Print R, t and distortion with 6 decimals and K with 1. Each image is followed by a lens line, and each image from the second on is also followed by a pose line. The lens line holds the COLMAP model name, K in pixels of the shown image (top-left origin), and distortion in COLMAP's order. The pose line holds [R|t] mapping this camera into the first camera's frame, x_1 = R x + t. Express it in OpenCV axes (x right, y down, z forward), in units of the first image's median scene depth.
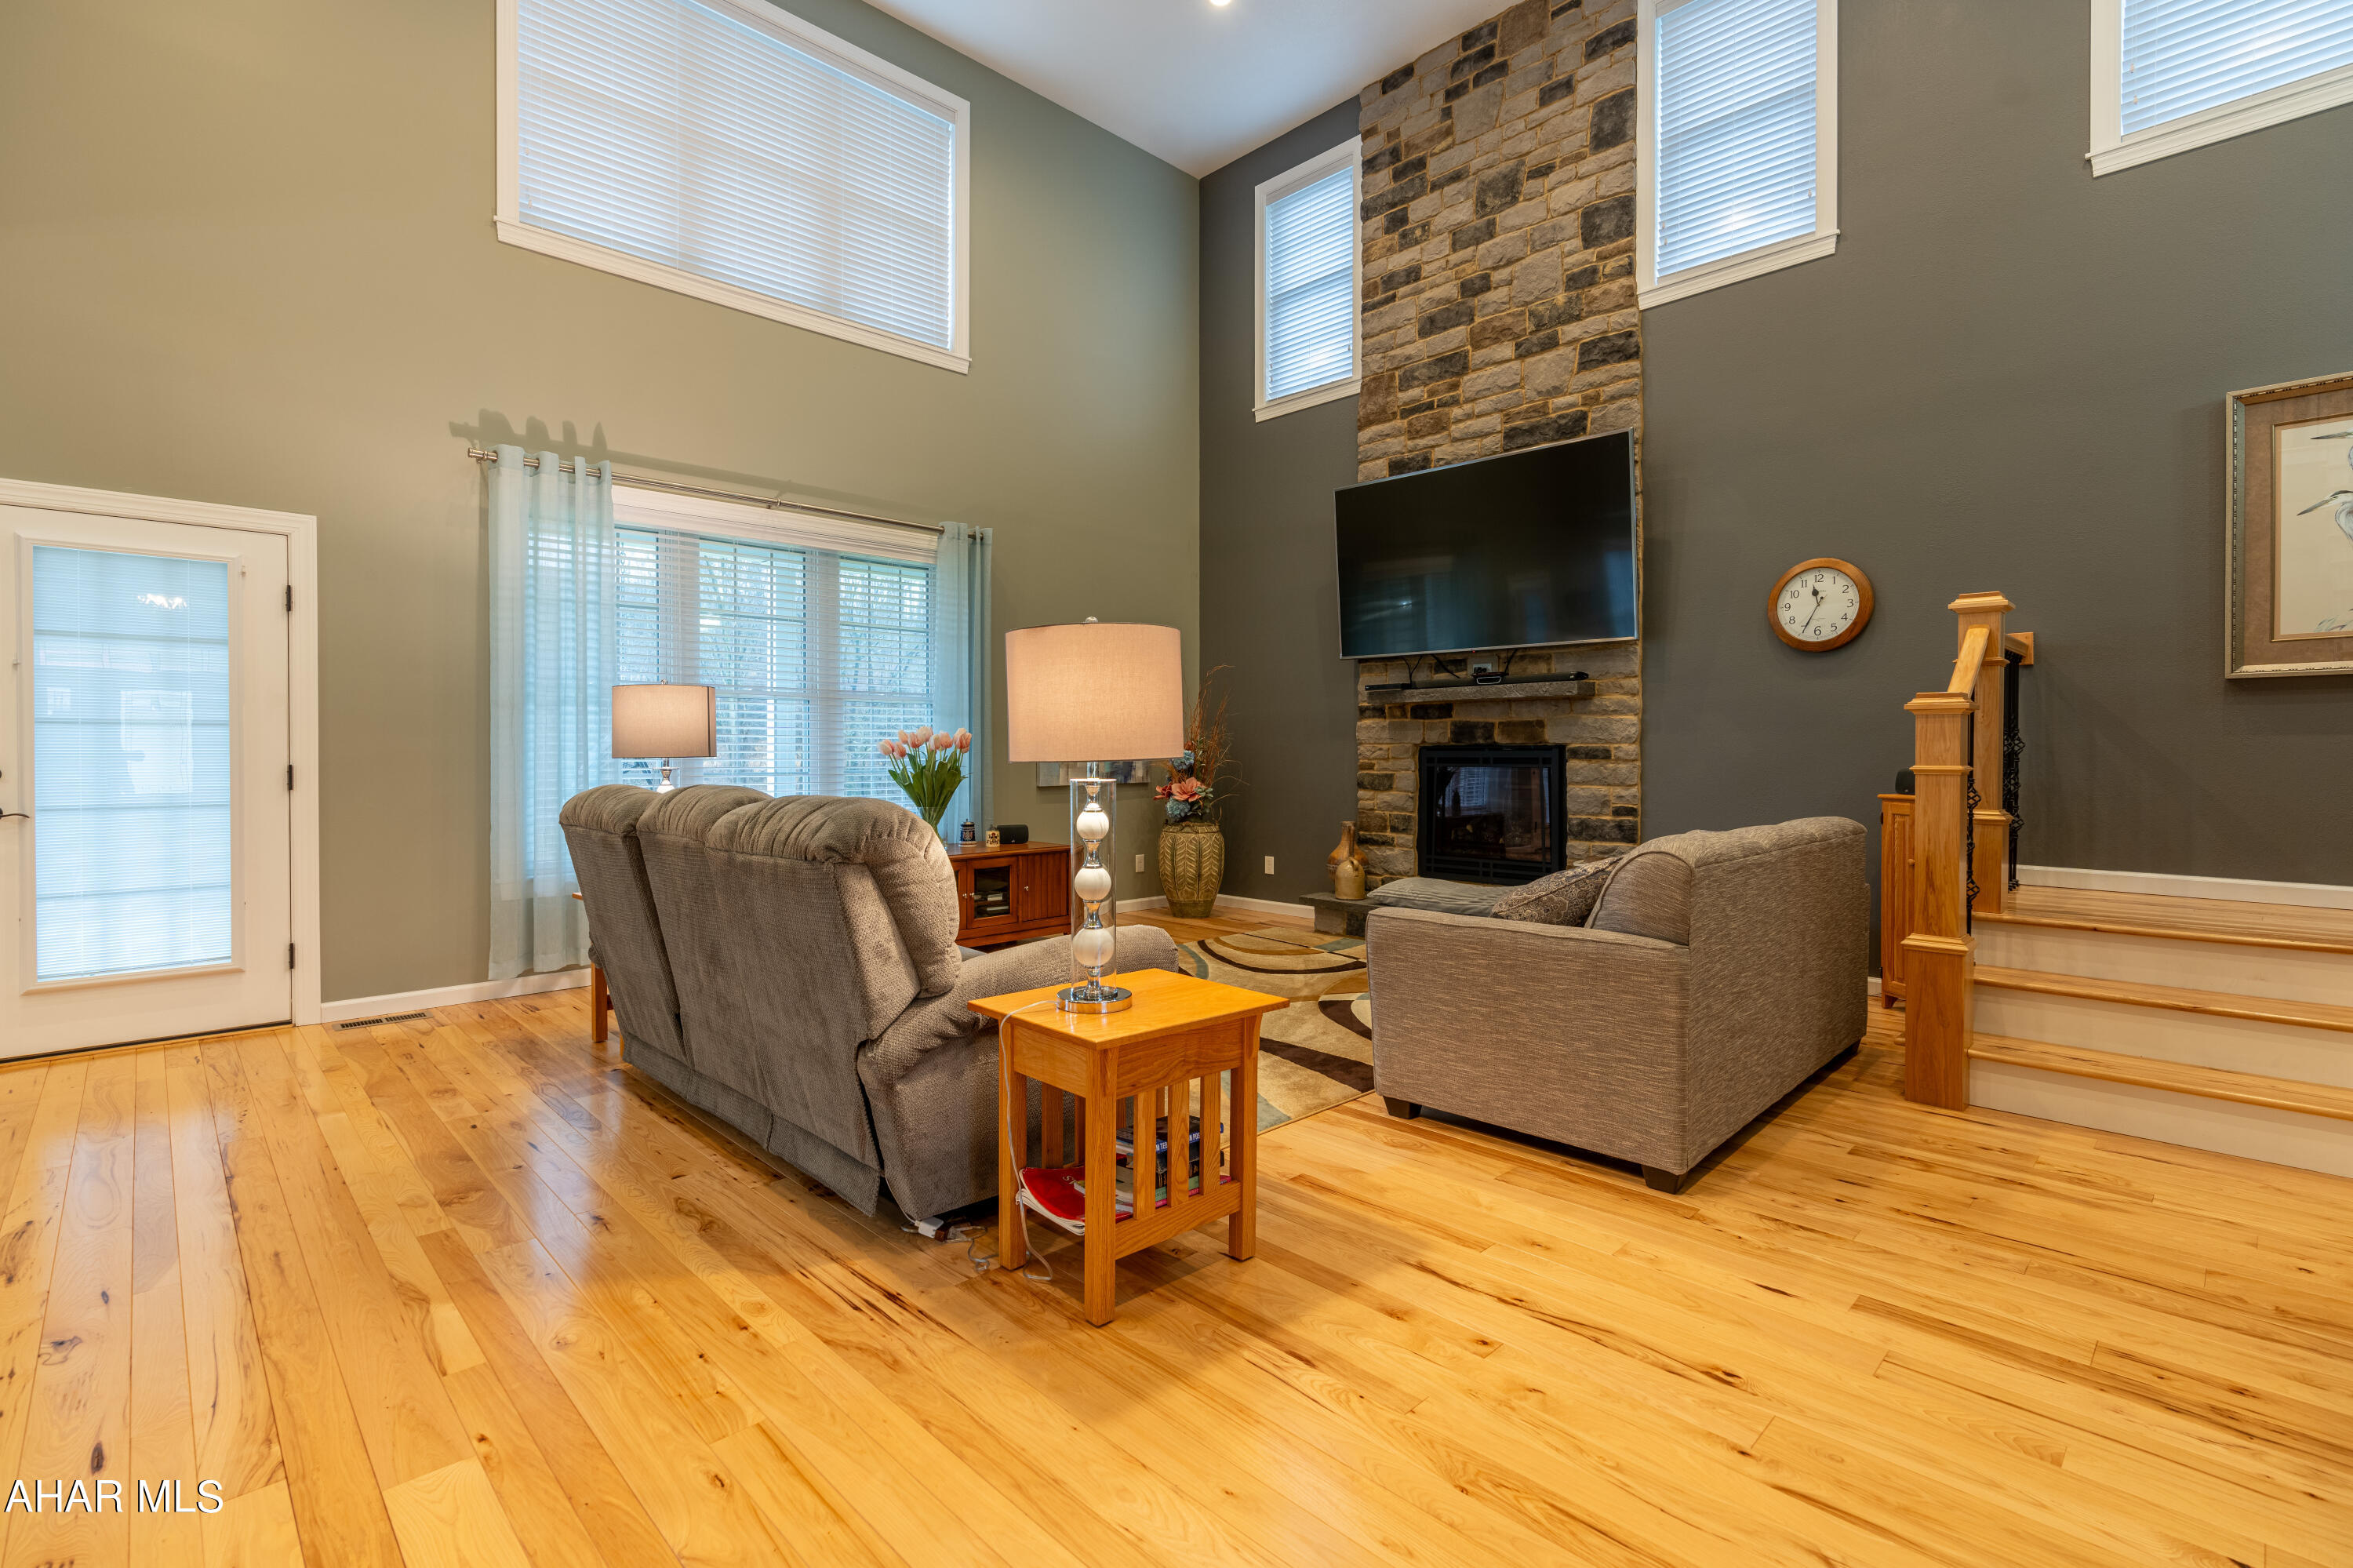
lens RADIAL K [[1082.1, 0, 1166.8], [0, 1082.1, 758.5], [0, 0, 1]] dist [-0.002386, 0.000193]
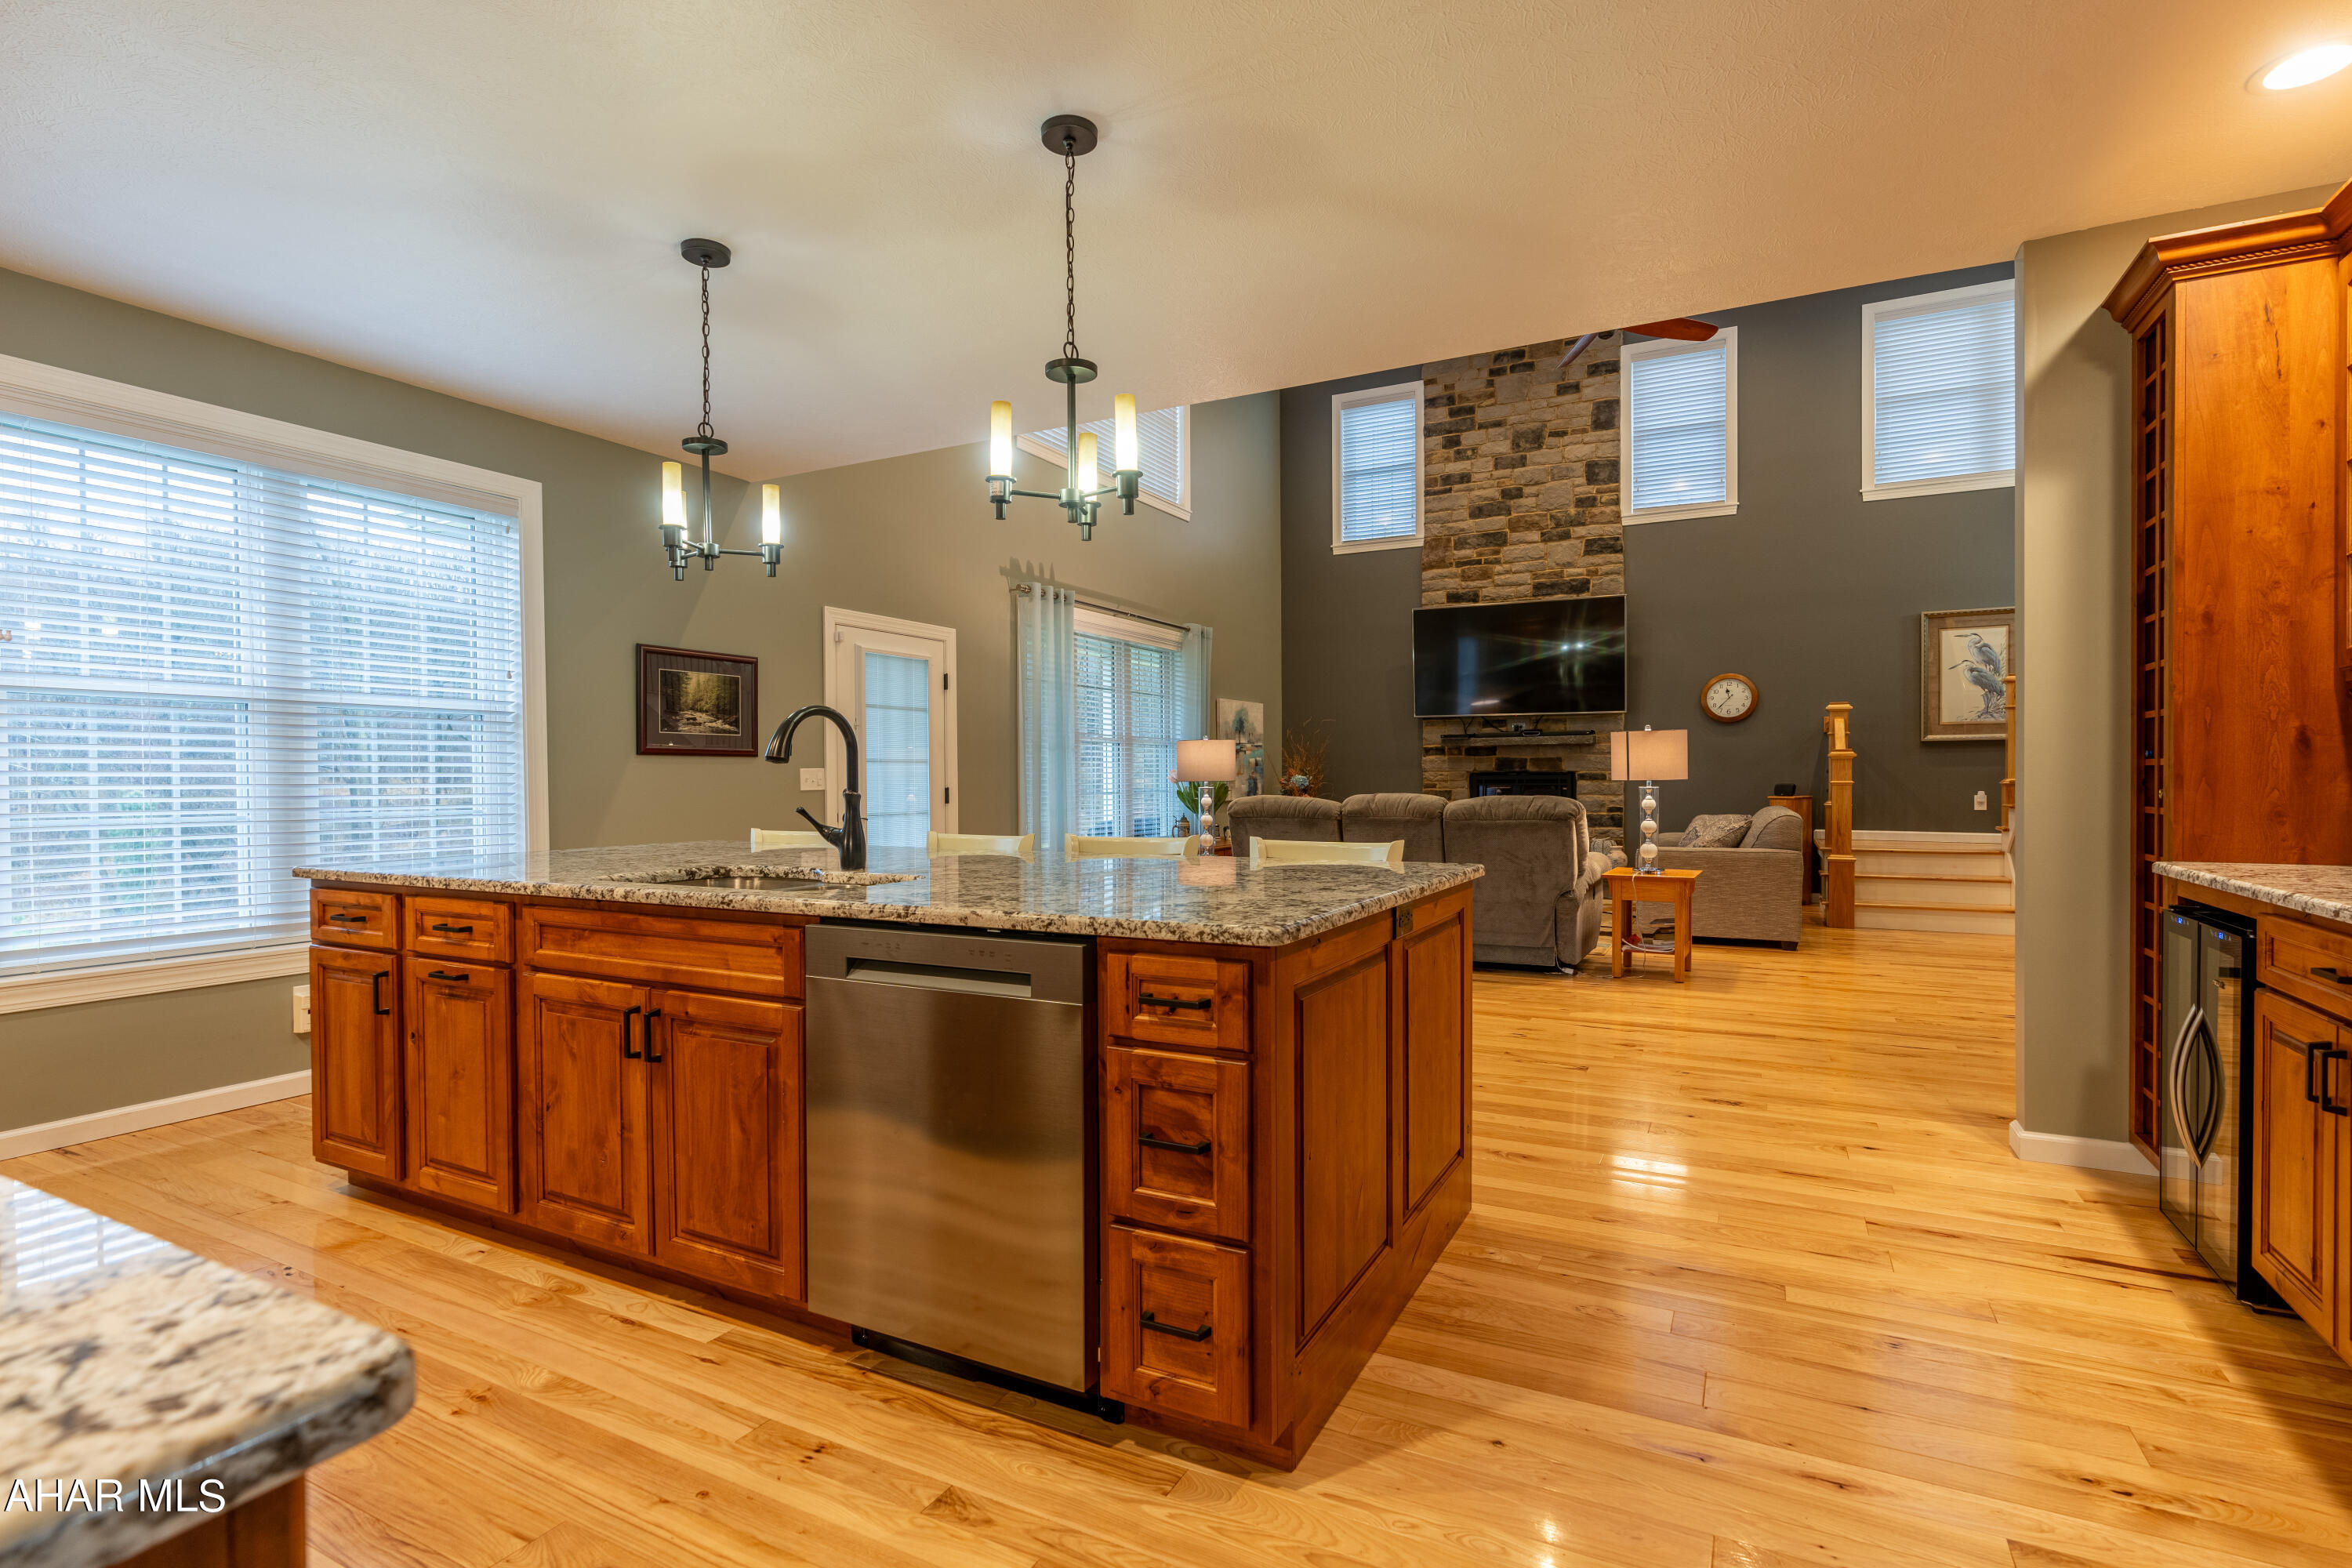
lens RADIAL K [[1193.6, 0, 1001.4], [0, 1193.6, 788.2], [0, 0, 1]] dist [-0.002921, -0.000351]
pose [[0.966764, -0.006653, 0.255585, -0.954934], [0.006131, 0.999977, 0.002839, 0.002165], [-0.255598, -0.001178, 0.966782, -0.570709]]
